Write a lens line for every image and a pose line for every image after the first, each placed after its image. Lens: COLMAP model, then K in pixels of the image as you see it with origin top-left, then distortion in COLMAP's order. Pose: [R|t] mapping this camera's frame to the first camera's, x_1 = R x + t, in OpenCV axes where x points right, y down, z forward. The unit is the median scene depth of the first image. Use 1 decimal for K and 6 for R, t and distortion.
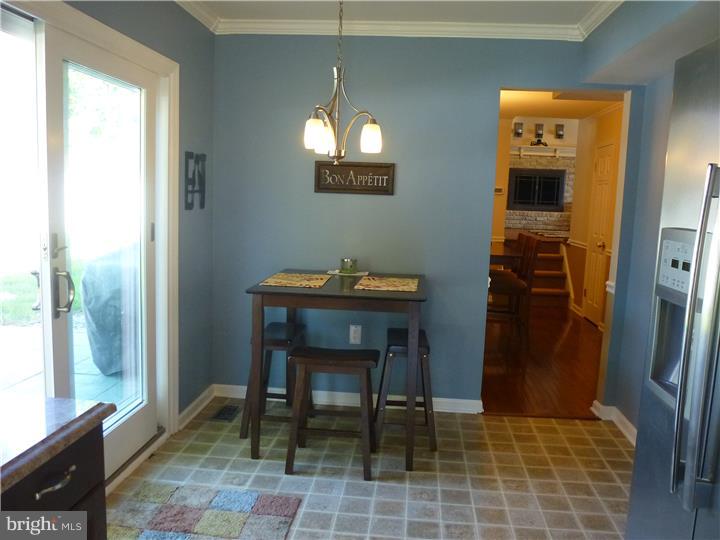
lens RADIAL K [[608.6, 0, 362.1], [0, 608.6, 270.5], [0, 0, 1]] dist [-0.035989, -0.001712]
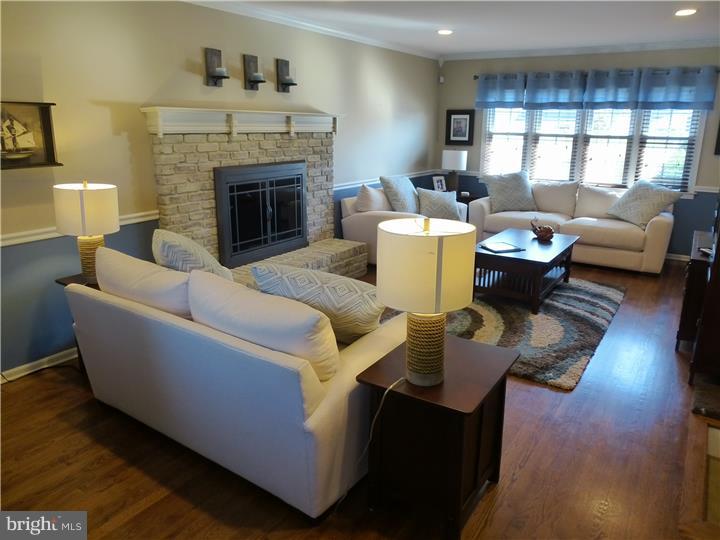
lens RADIAL K [[512.1, 0, 359.4], [0, 512.1, 272.6], [0, 0, 1]] dist [-0.028256, -0.000234]
pose [[0.491771, -0.277683, 0.825259, -0.002717], [0.128655, 0.960554, 0.246542, -0.178850], [-0.861167, -0.015069, 0.508099, 0.771662]]
